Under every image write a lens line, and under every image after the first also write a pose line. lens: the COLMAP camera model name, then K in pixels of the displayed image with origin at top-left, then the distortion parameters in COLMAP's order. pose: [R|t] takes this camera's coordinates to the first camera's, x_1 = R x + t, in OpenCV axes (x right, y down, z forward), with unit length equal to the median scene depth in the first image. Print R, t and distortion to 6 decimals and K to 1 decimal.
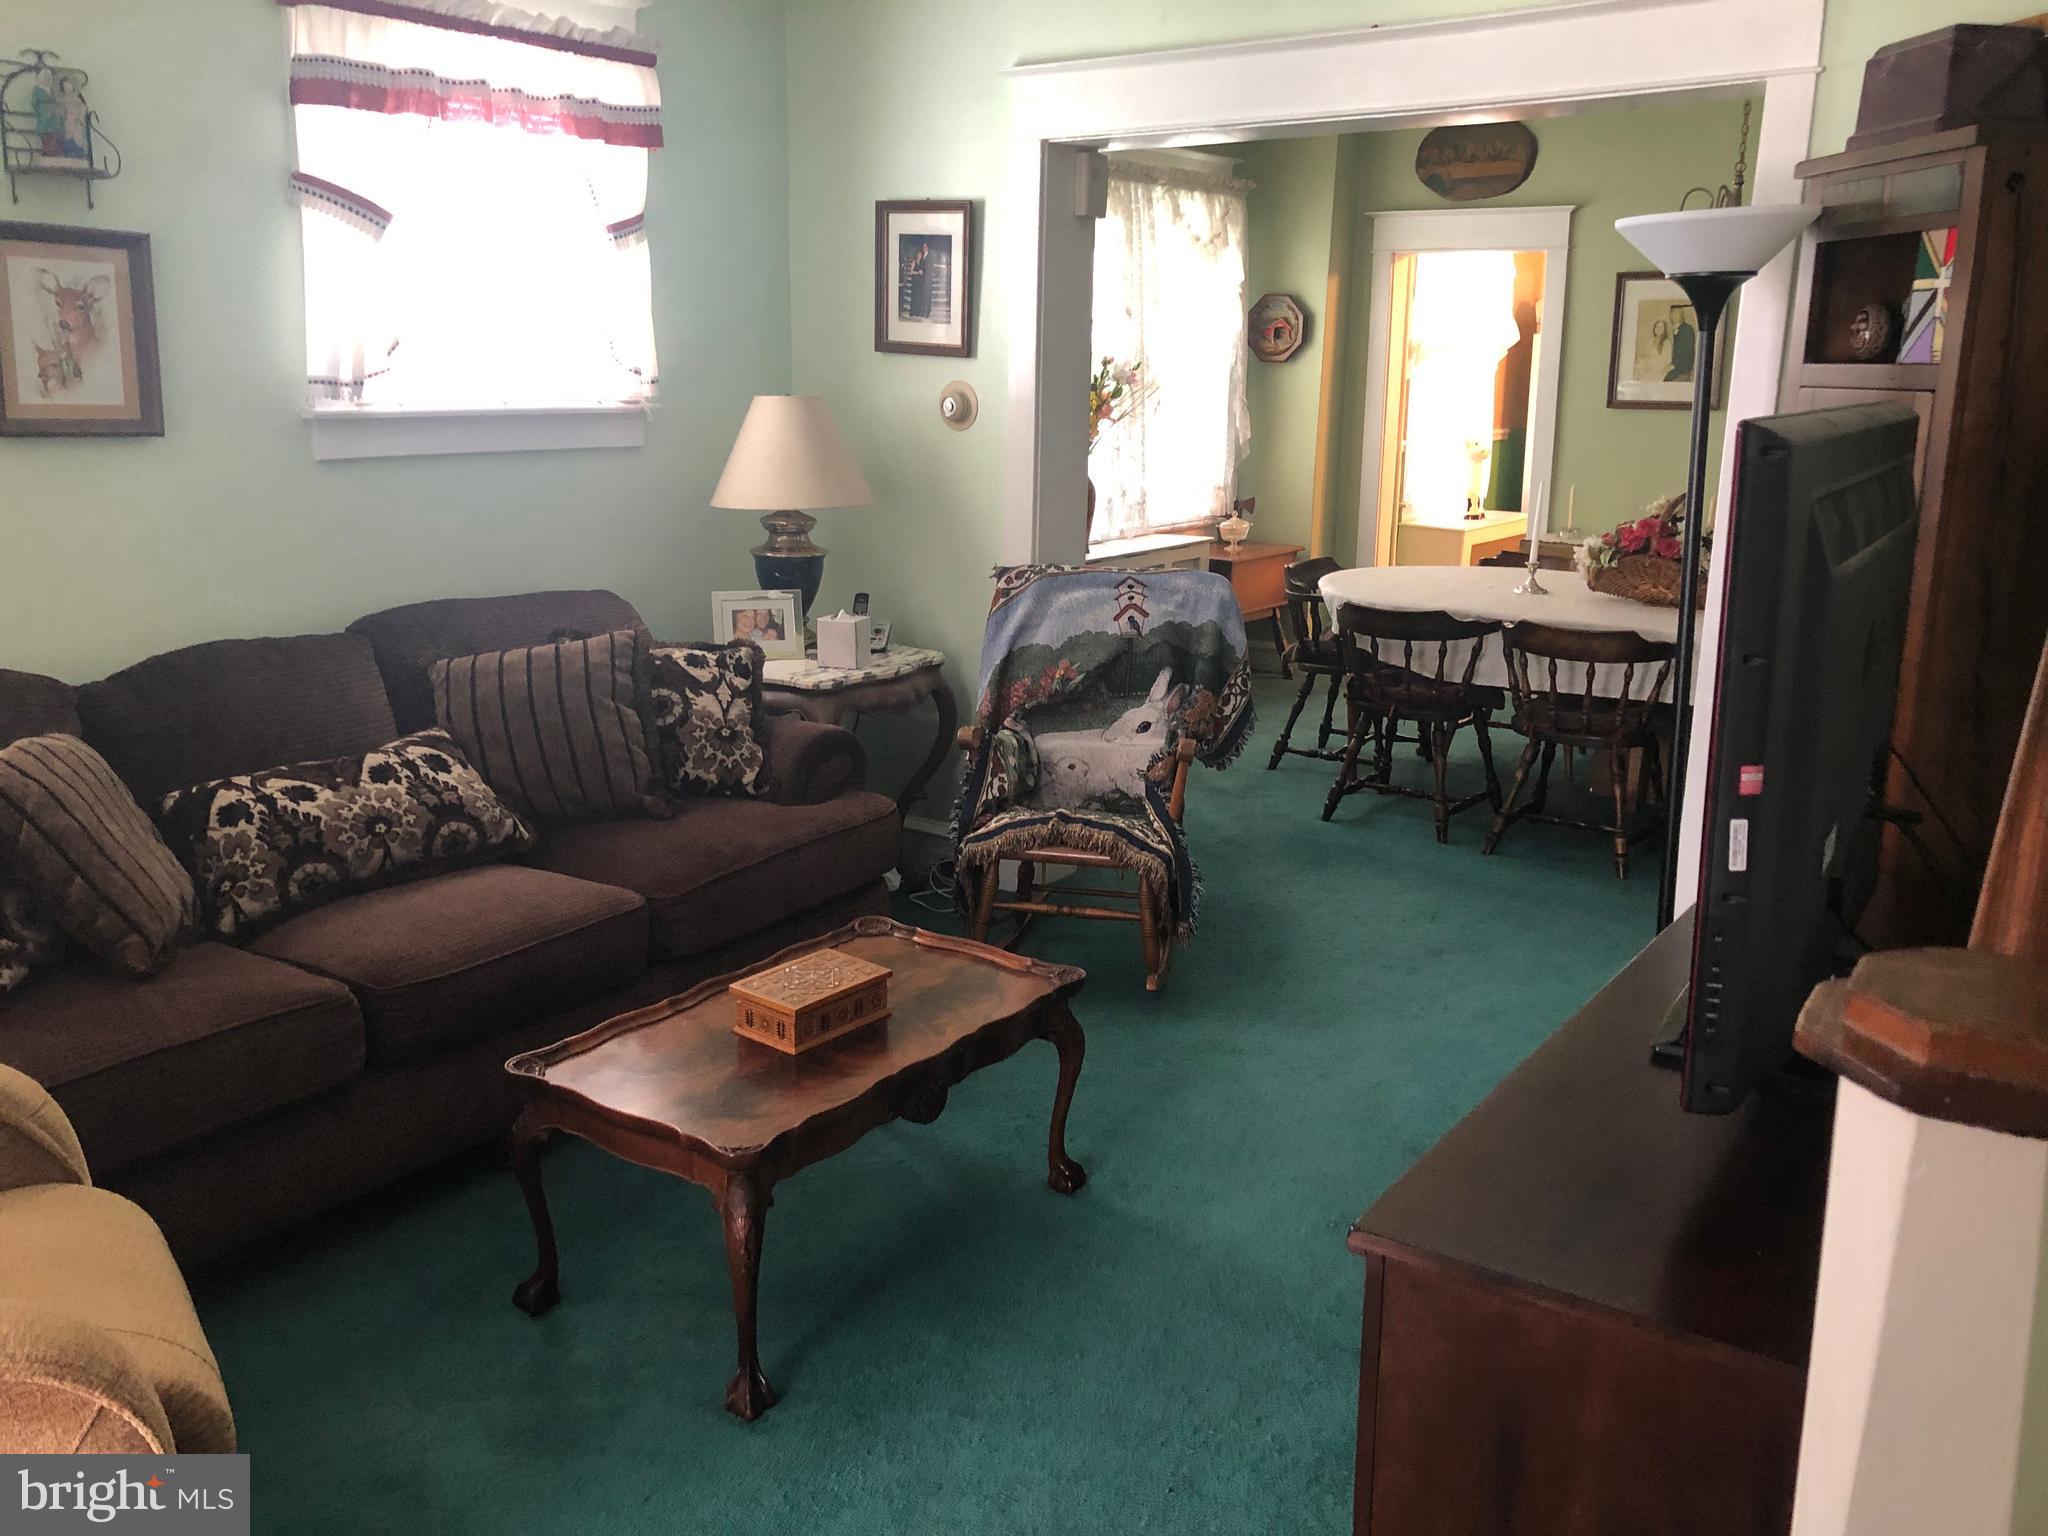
lens RADIAL K [[1696.8, 0, 1024.7], [0, 1696.8, 755.1], [0, 0, 1]] dist [0.088219, -0.246996]
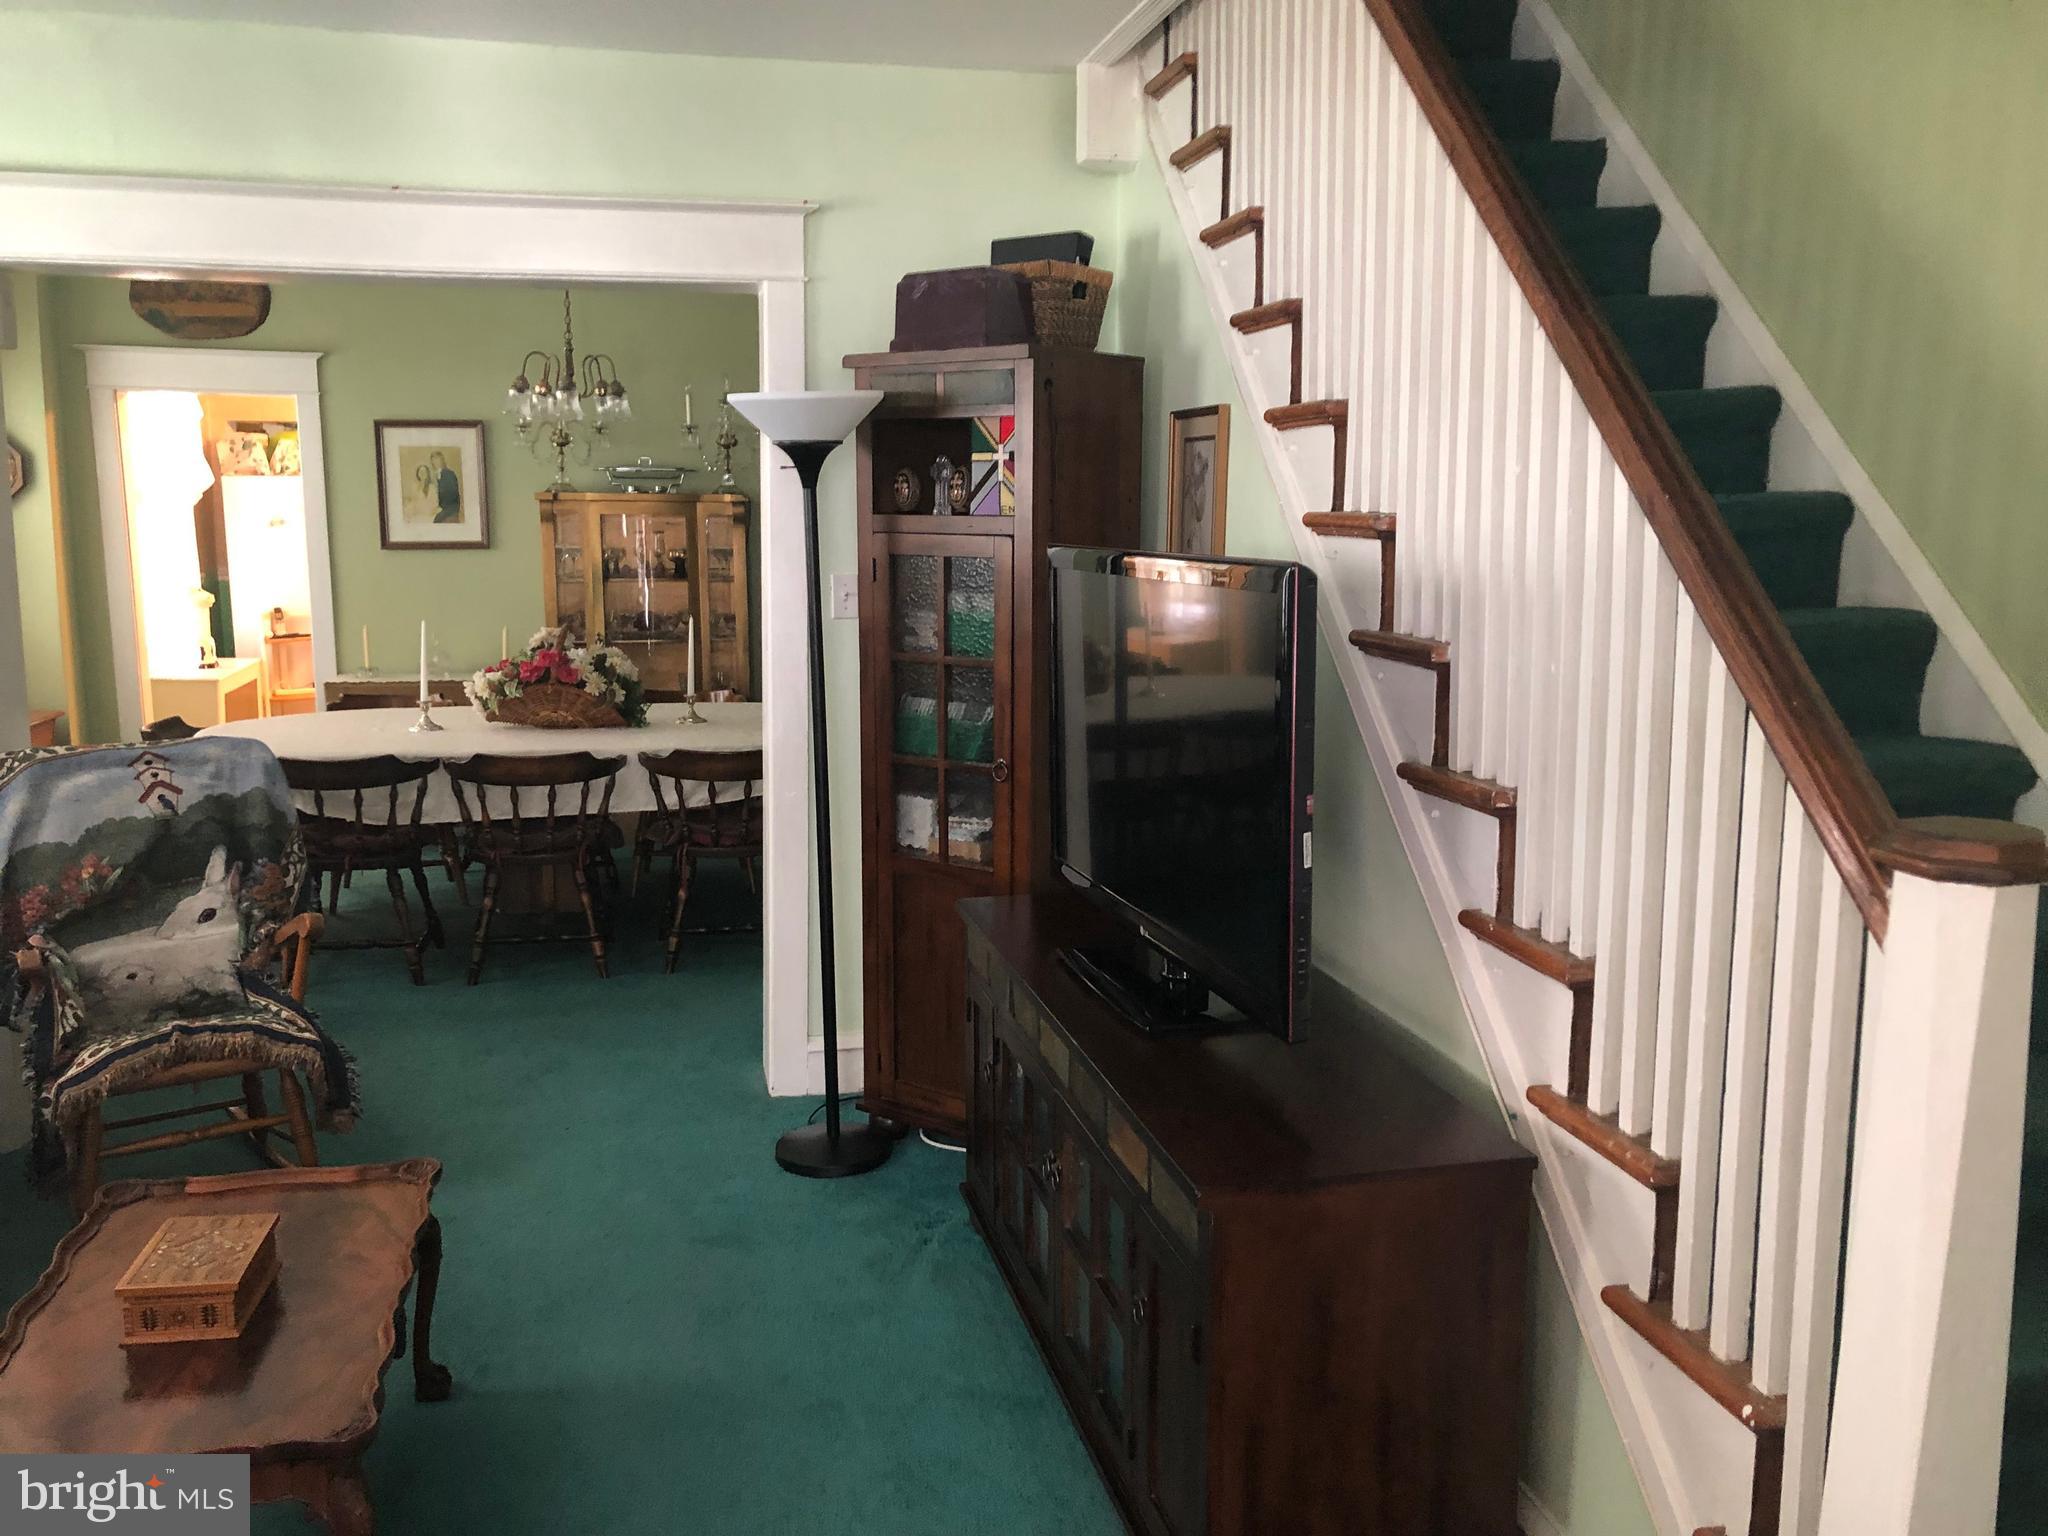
lens RADIAL K [[1659.3, 0, 1092.4], [0, 1659.3, 764.6], [0, 0, 1]] dist [0.108610, -0.206216]
pose [[0.628098, -0.121113, 0.768651, -0.301286], [0.173538, 0.984737, 0.013356, -0.025192], [-0.758537, 0.125001, 0.639529, 0.075139]]
